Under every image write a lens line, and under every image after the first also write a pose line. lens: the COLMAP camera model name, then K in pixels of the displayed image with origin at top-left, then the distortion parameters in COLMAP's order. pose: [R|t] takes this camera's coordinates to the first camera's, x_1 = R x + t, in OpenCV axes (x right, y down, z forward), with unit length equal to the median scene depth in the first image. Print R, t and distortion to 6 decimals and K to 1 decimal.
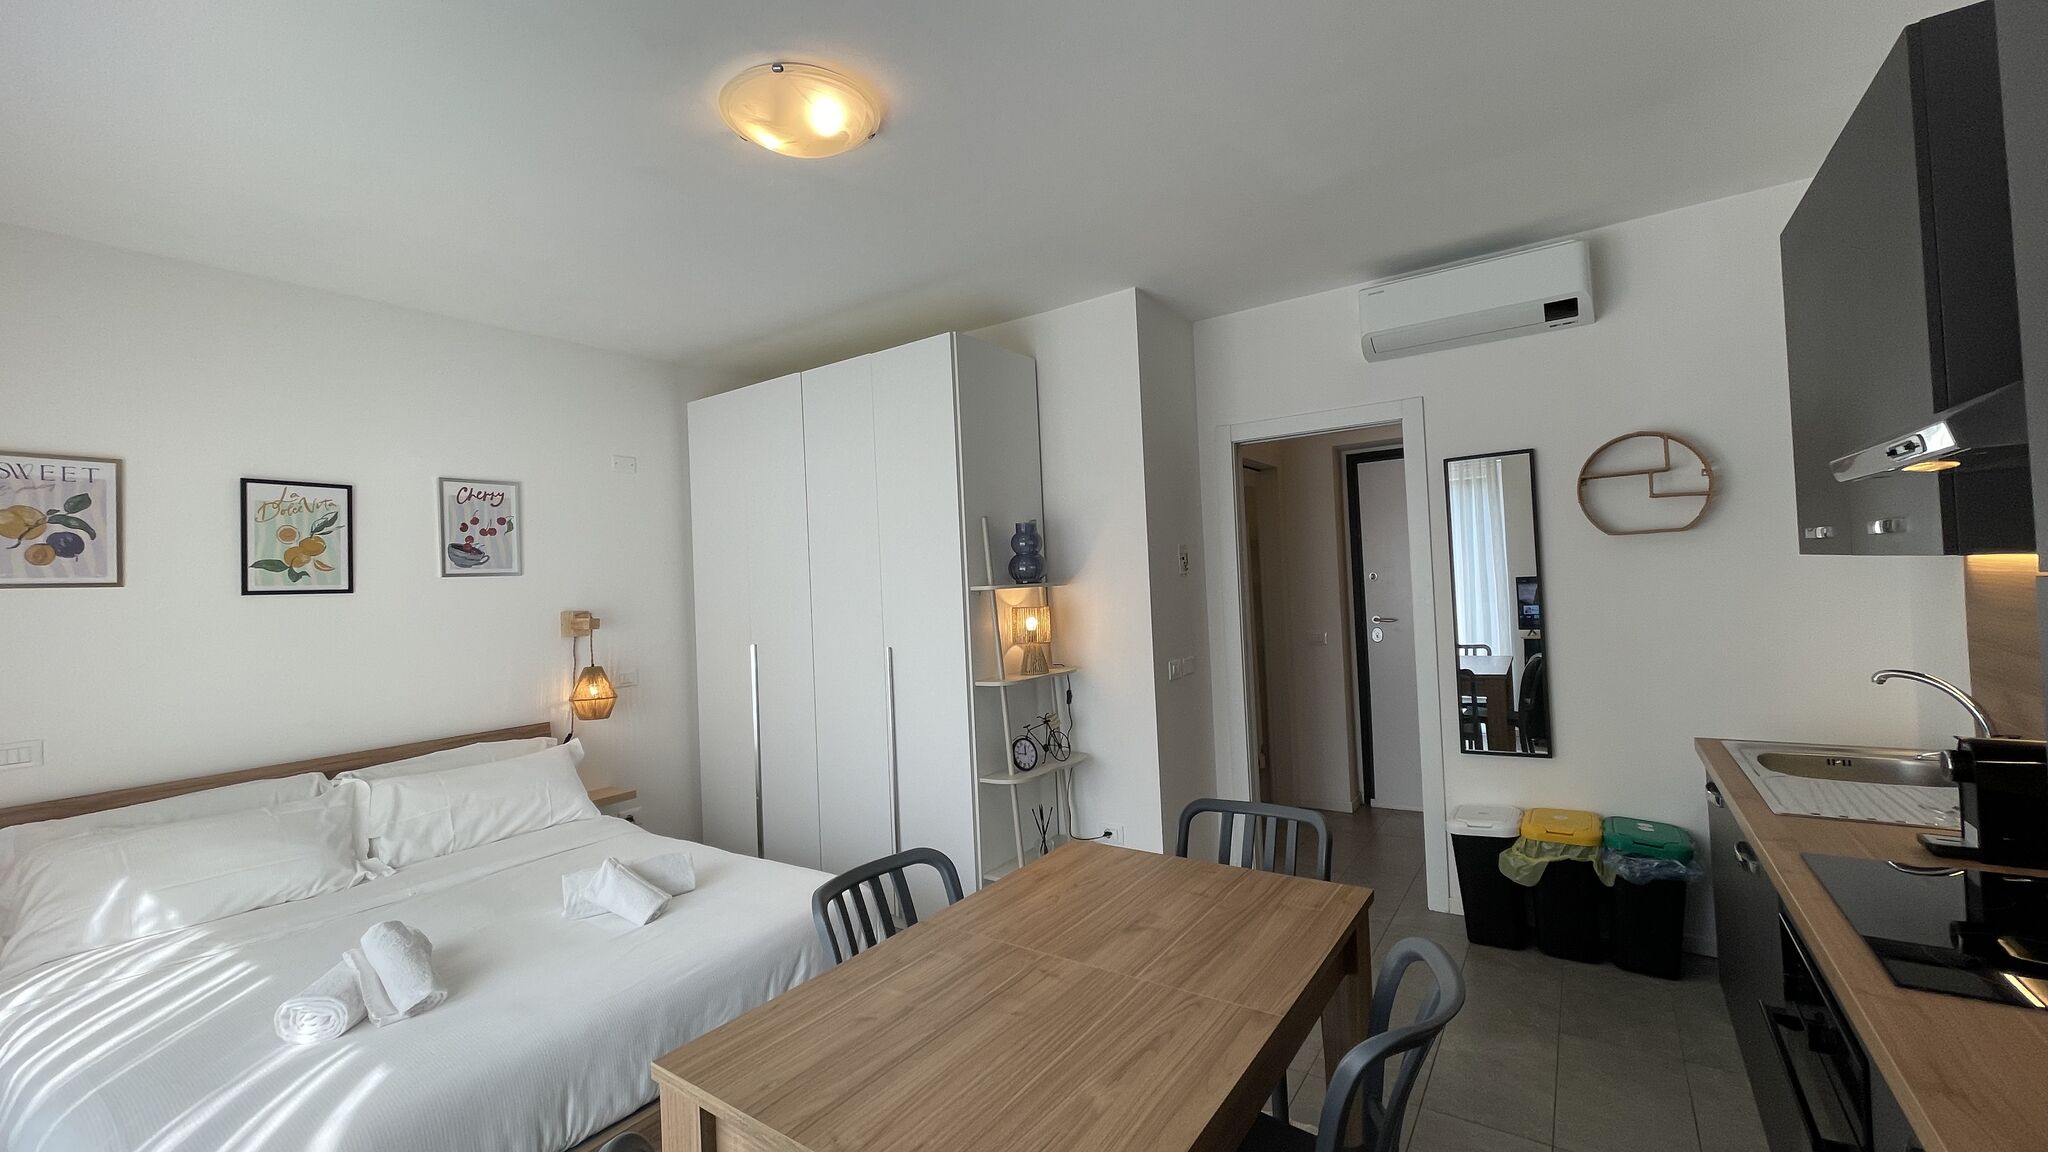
lens RADIAL K [[821.4, 0, 1015.5], [0, 821.4, 569.8], [0, 0, 1]] dist [-0.005596, 0.001105]
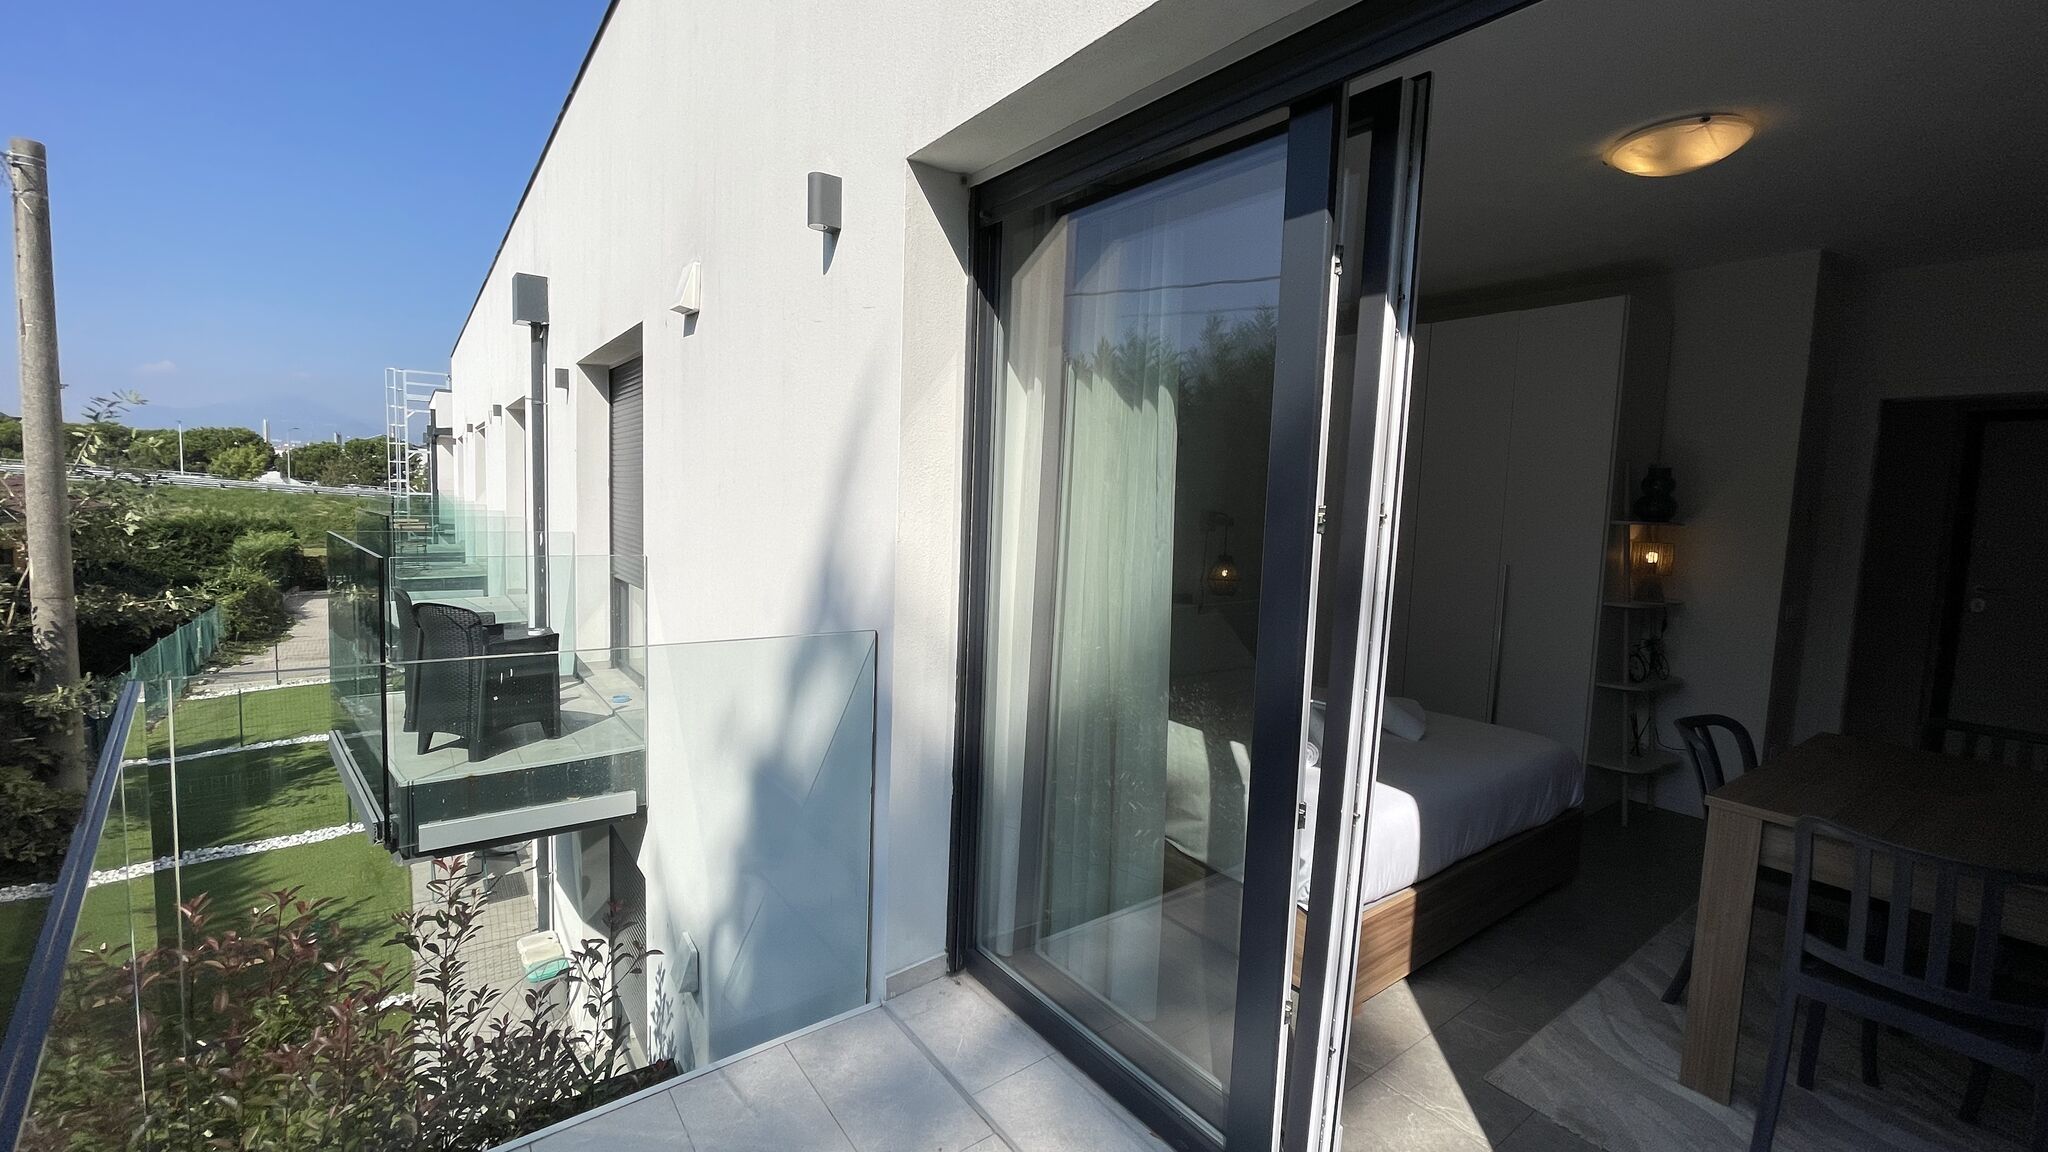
lens RADIAL K [[821.4, 0, 1017.6], [0, 821.4, 571.8], [0, 0, 1]] dist [-0.005596, 0.001105]
pose [[0.944202, 0.107209, -0.311429, -0.527245], [-0.073995, 0.990418, 0.116608, 0.021322], [0.320947, -0.087058, 0.943088, -0.406482]]
